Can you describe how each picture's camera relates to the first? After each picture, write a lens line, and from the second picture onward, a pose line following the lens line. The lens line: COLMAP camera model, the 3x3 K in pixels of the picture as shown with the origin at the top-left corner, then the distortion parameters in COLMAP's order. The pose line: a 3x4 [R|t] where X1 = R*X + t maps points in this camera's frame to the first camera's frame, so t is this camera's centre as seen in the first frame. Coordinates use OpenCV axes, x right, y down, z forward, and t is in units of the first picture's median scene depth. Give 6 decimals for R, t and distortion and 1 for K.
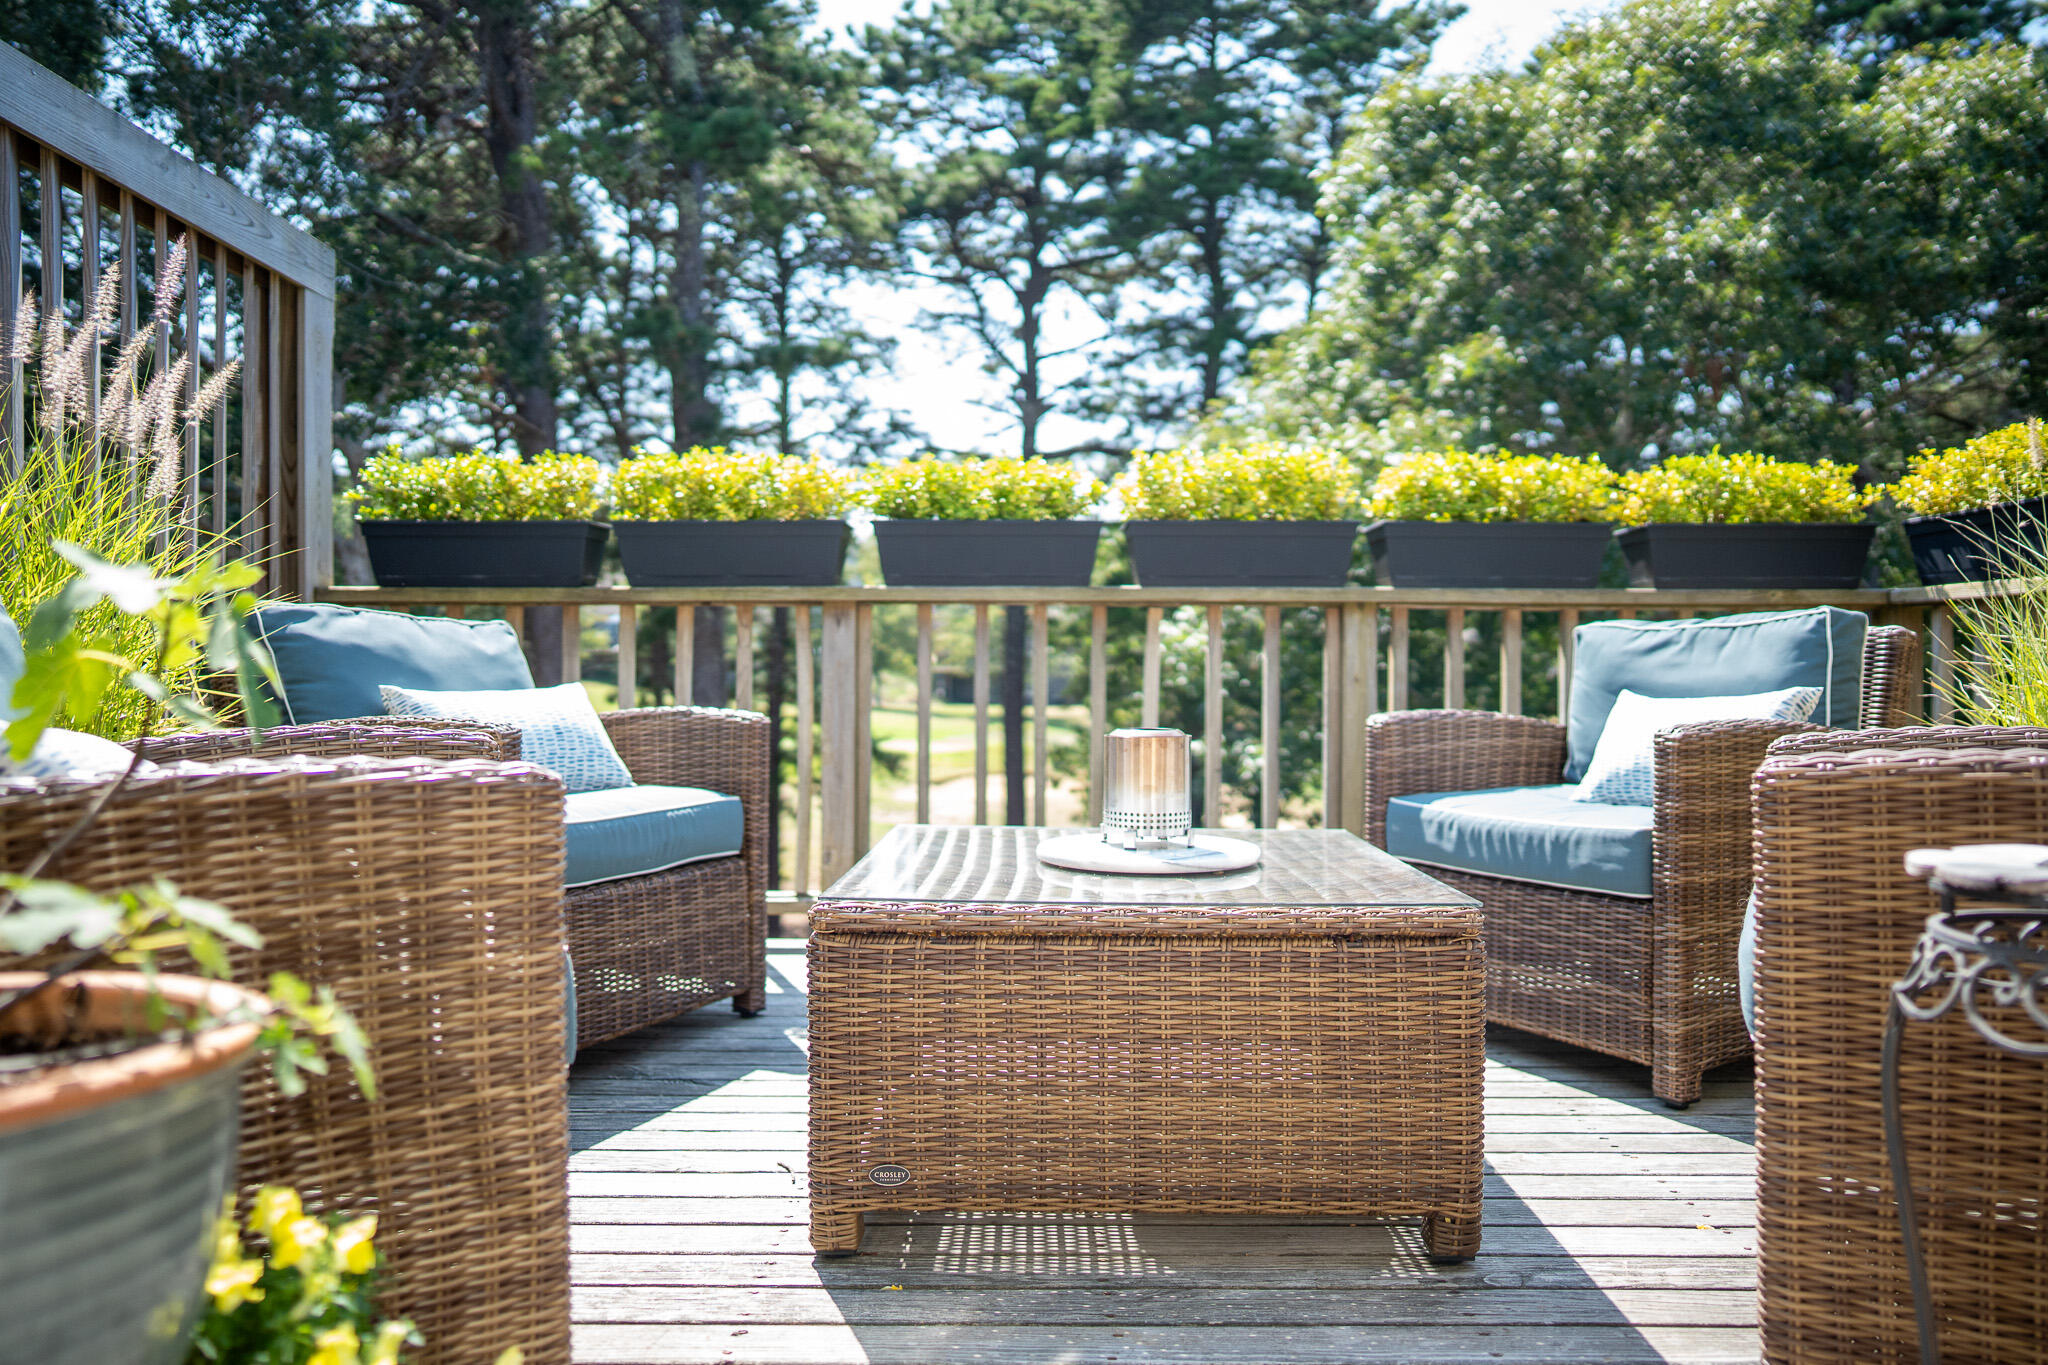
lens RADIAL K [[1378.1, 0, 1018.3], [0, 1378.1, 690.0], [0, 0, 1]] dist [0.006113, -0.002051]
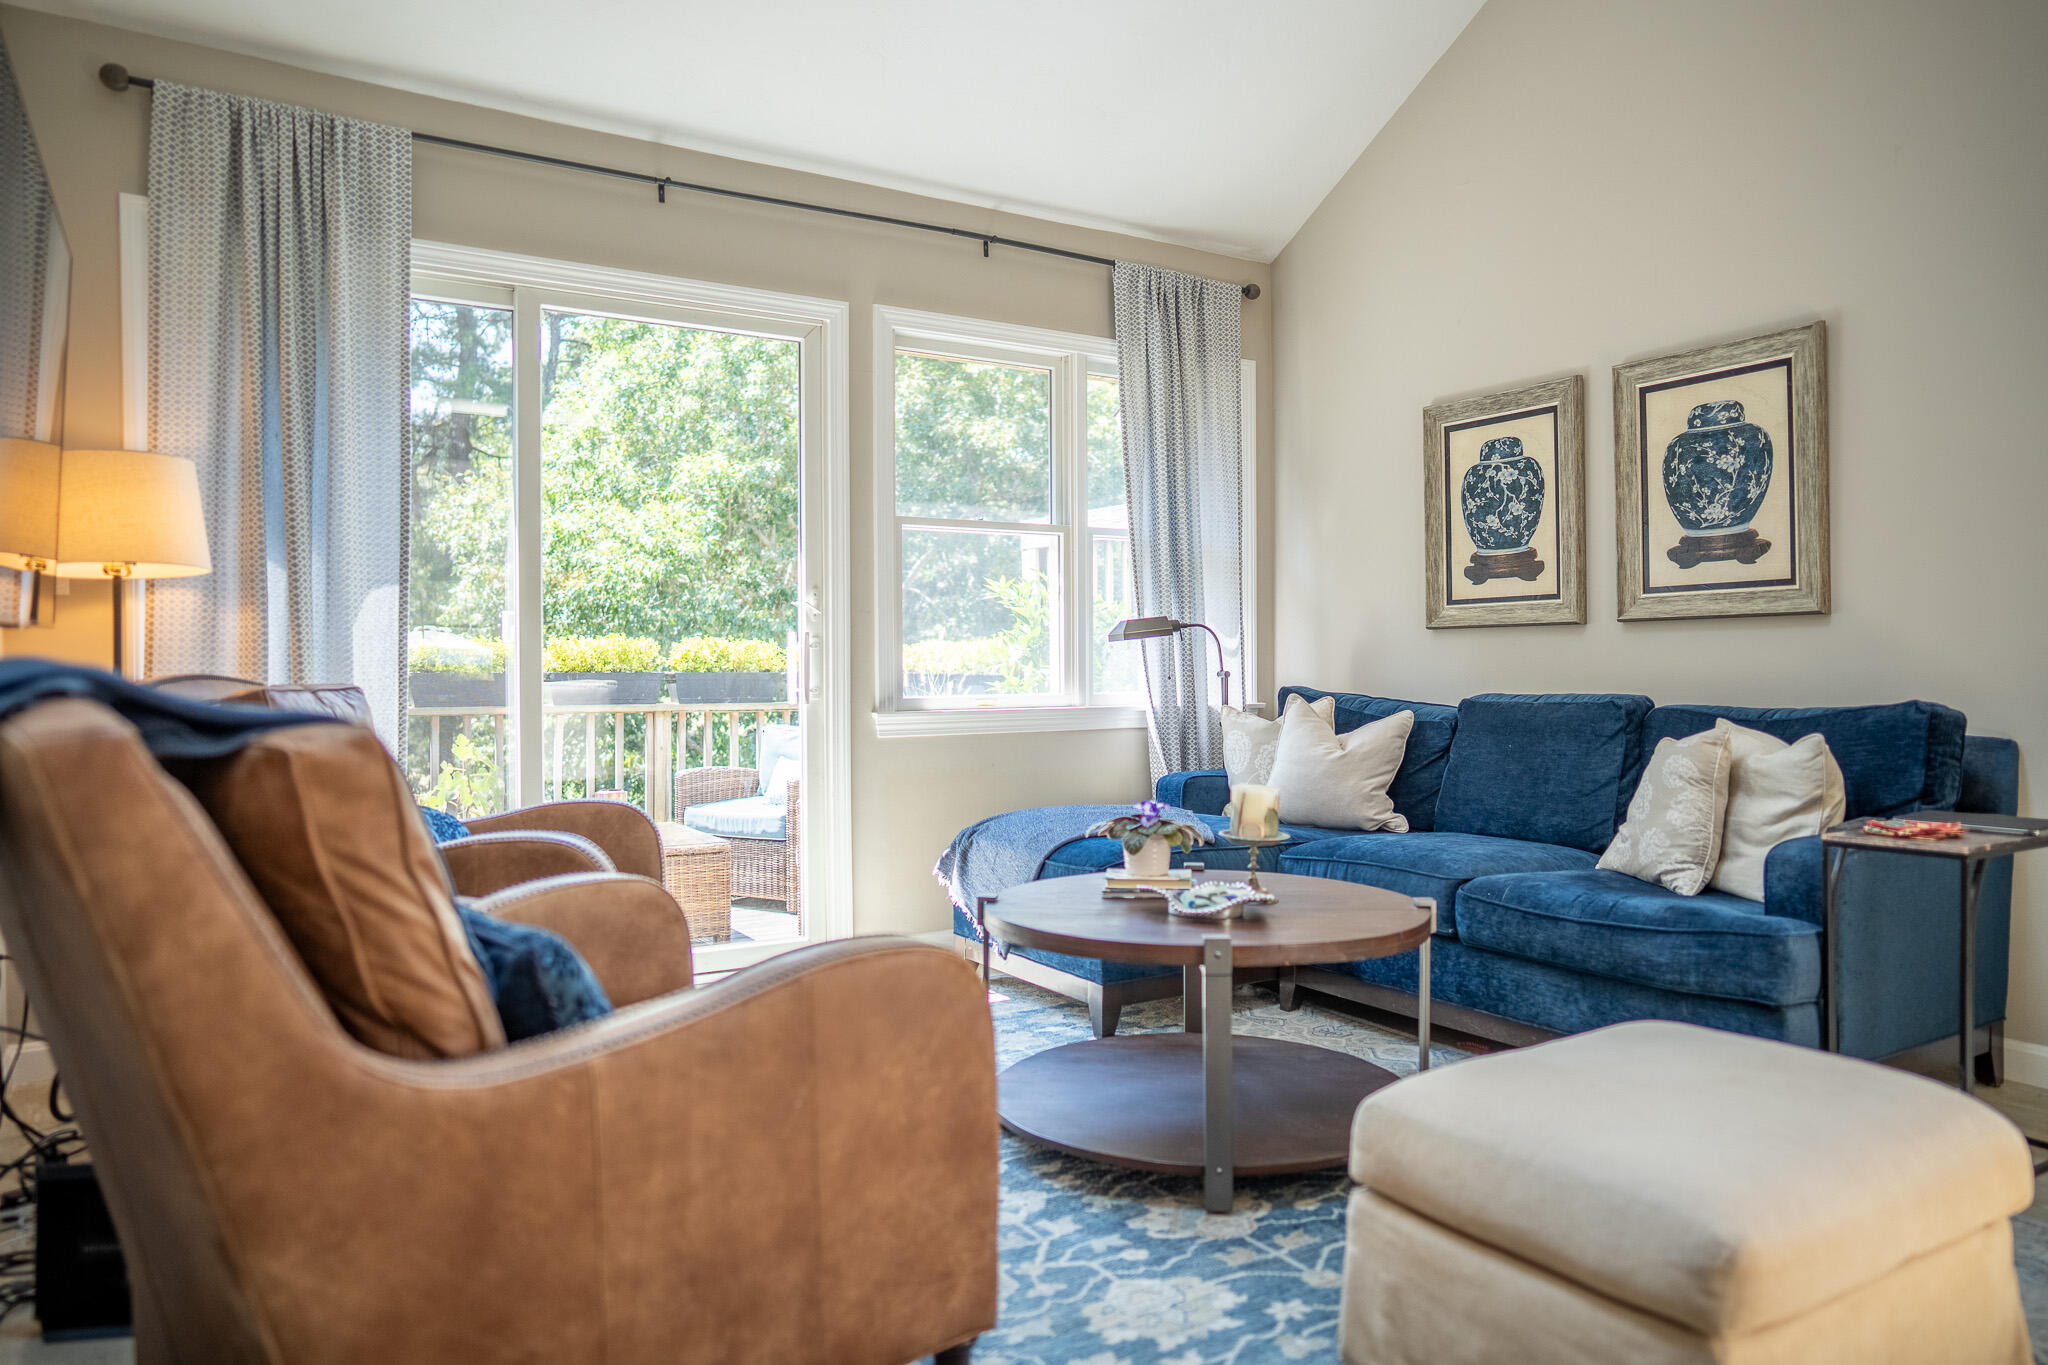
lens RADIAL K [[1378.1, 0, 1019.6], [0, 1378.1, 678.4], [0, 0, 1]] dist [0.006113, -0.002051]
pose [[0.852983, -0.008017, 0.521878, -0.354297], [0.007294, 0.999967, 0.003441, -0.114444], [-0.521888, 0.000871, 0.853013, -0.981235]]
